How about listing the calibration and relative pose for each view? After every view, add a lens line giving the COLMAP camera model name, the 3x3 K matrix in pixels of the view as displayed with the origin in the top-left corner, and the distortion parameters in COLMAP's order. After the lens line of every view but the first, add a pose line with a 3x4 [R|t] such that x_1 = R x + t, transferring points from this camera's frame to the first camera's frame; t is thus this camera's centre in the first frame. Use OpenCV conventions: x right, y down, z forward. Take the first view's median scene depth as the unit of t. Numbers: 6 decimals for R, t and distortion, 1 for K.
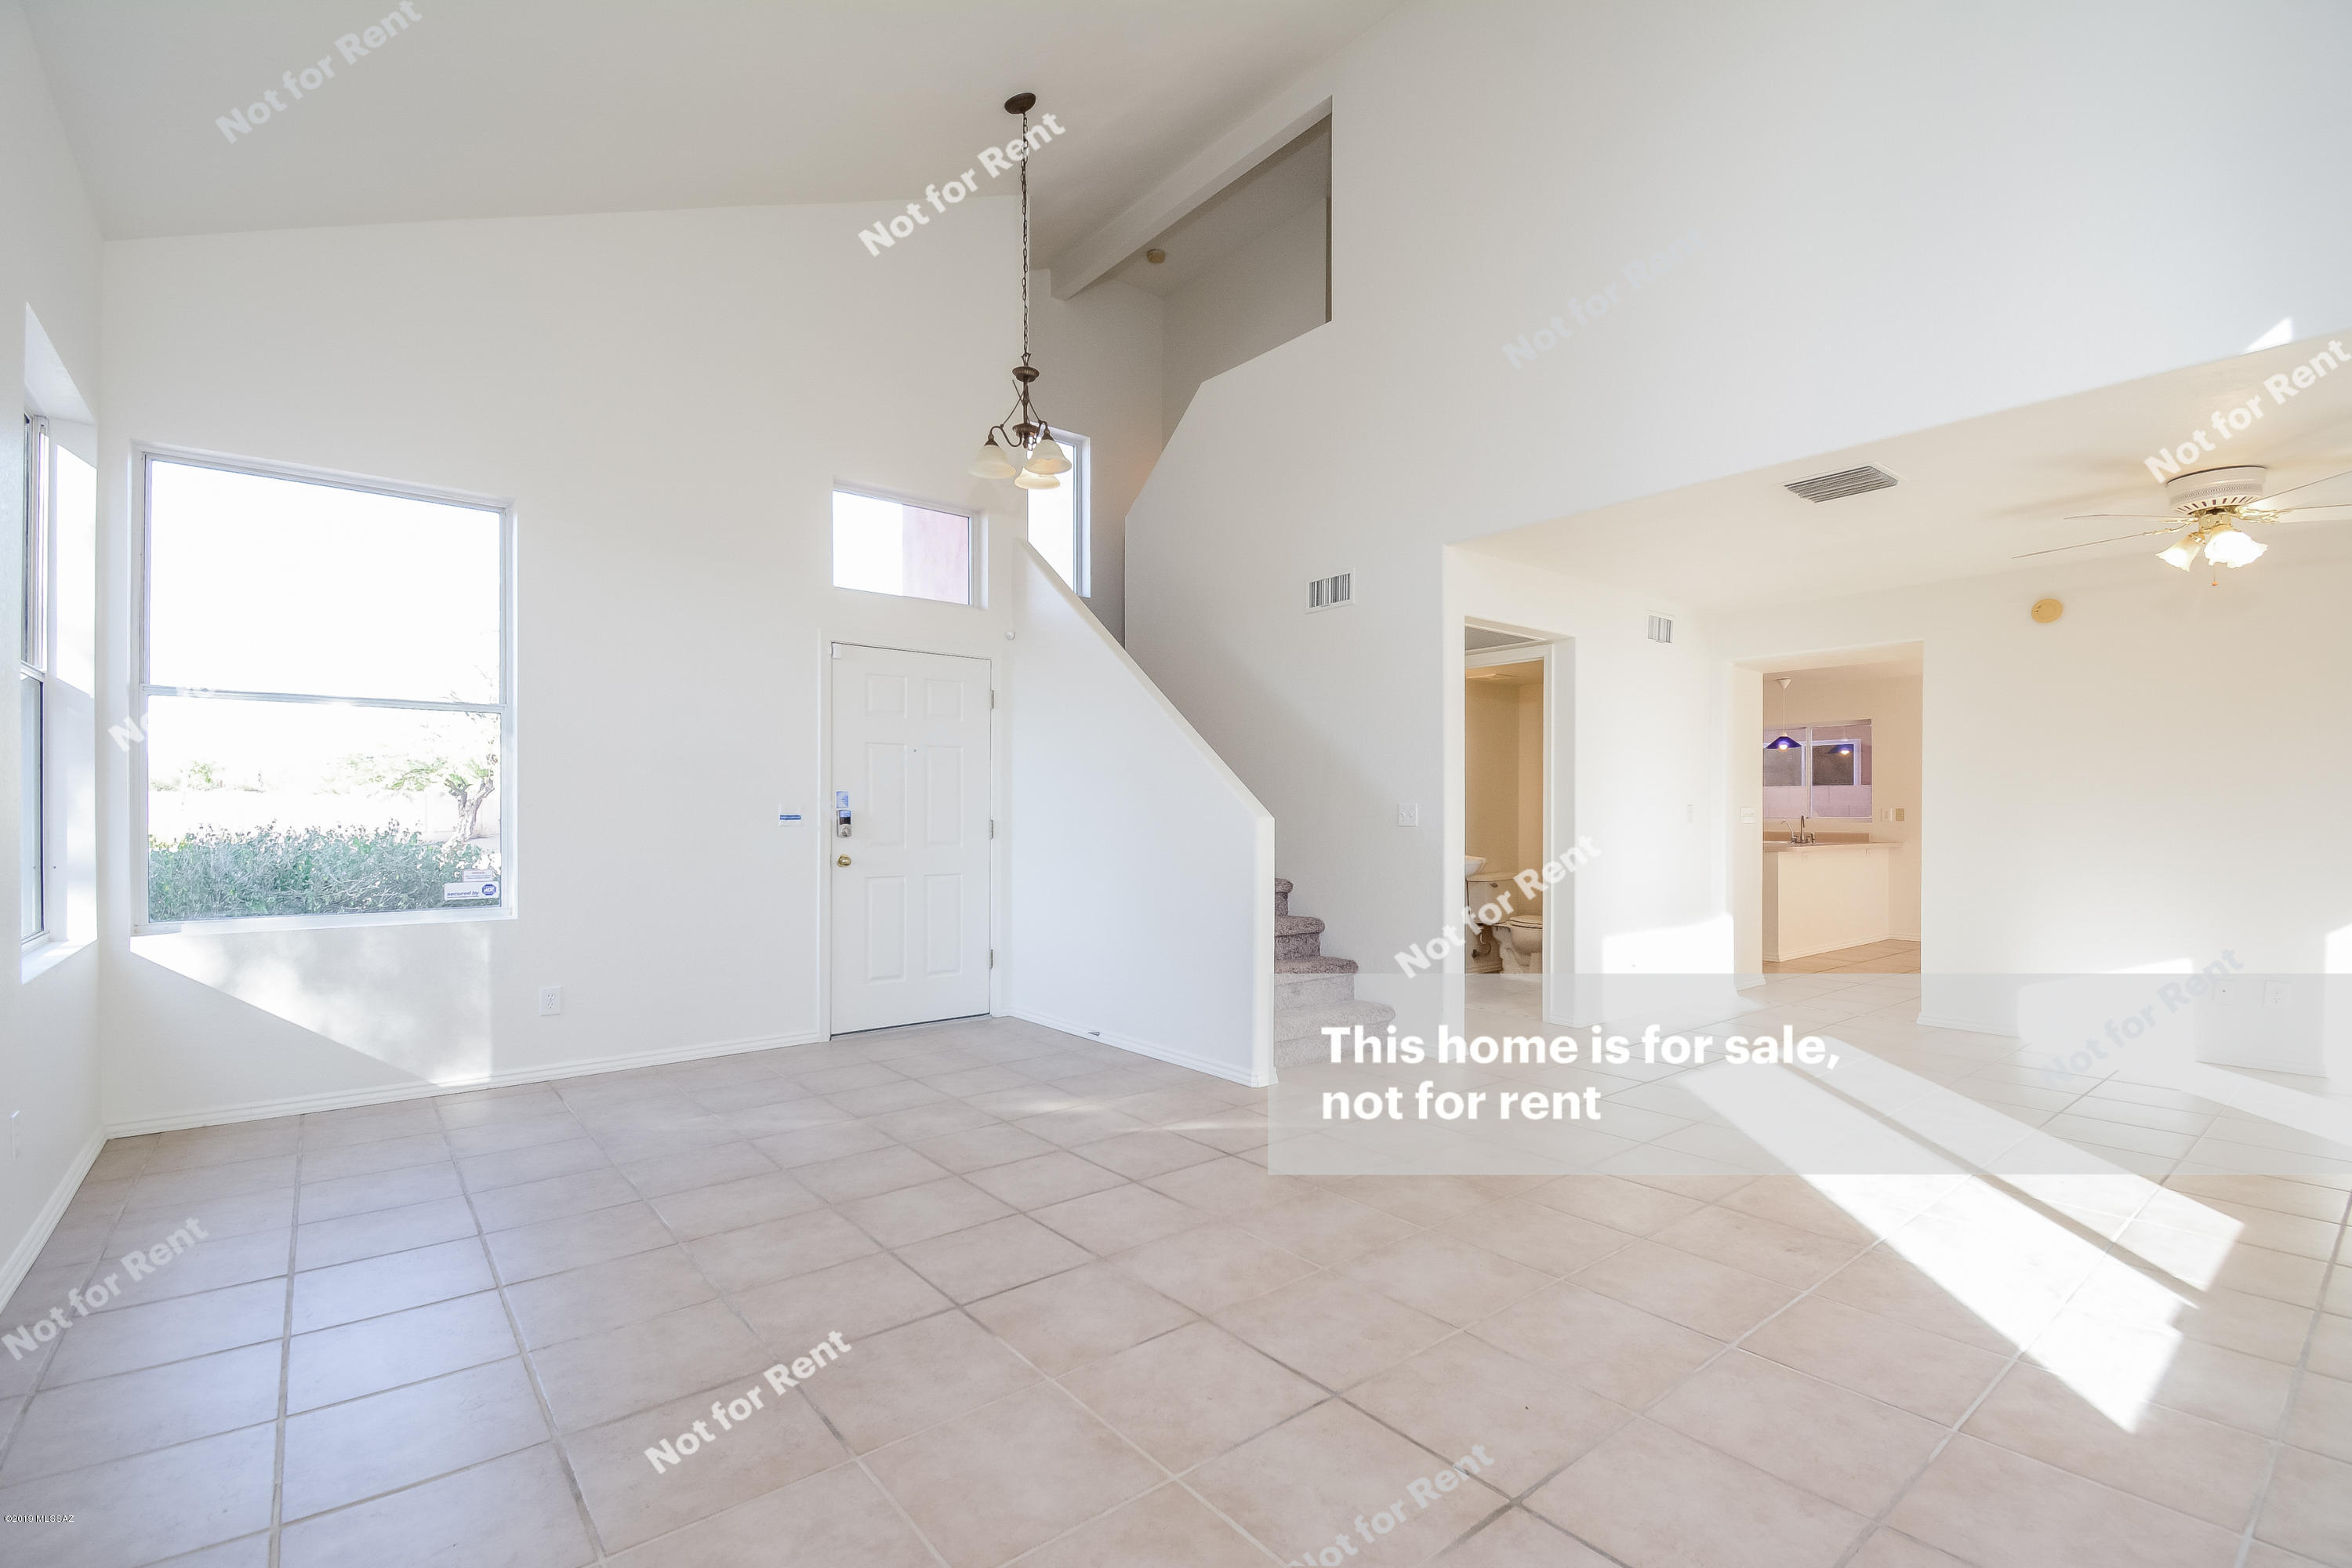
lens RADIAL K [[1042.3, 0, 1189.0], [0, 1042.3, 810.7], [0, 0, 1]] dist [0.001919, -0.000214]
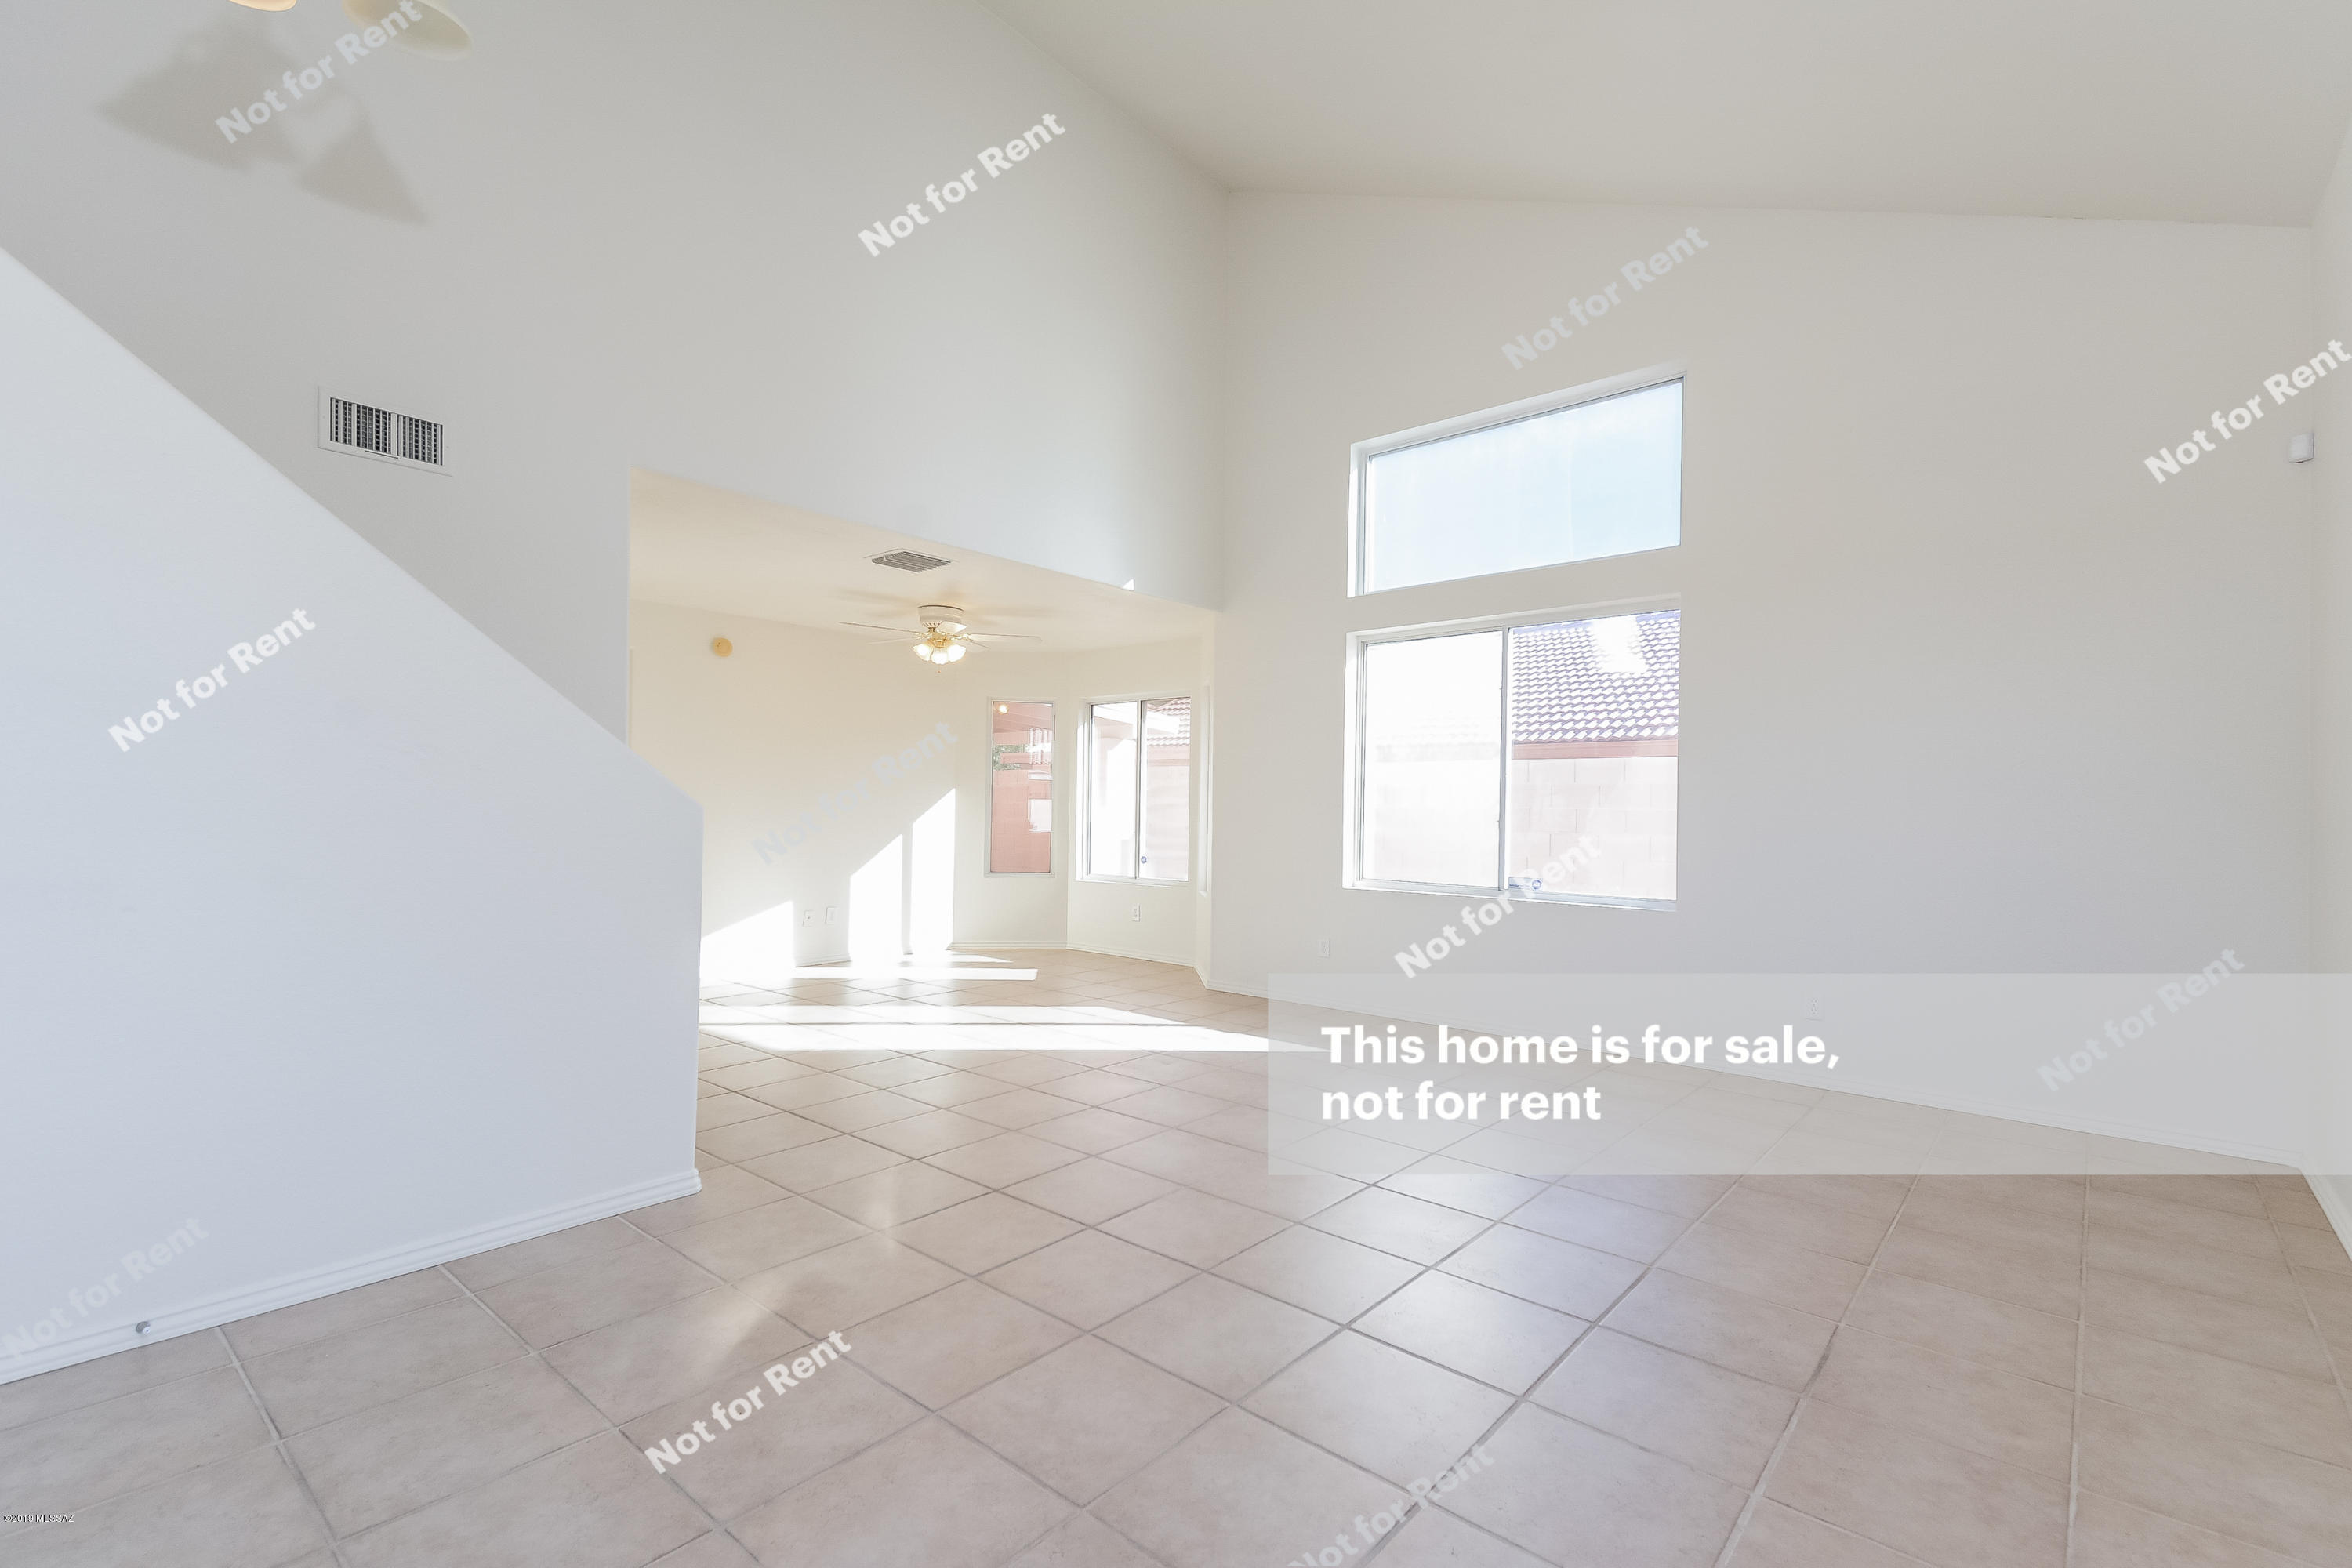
lens RADIAL K [[1042.3, 0, 1189.0], [0, 1042.3, 810.7], [0, 0, 1]] dist [0.001919, -0.000214]
pose [[-0.175190, -0.001753, 0.984533, -0.715944], [-0.006320, 0.999980, 0.000656, 0.009347], [-0.984514, -0.006107, -0.175198, 0.842913]]
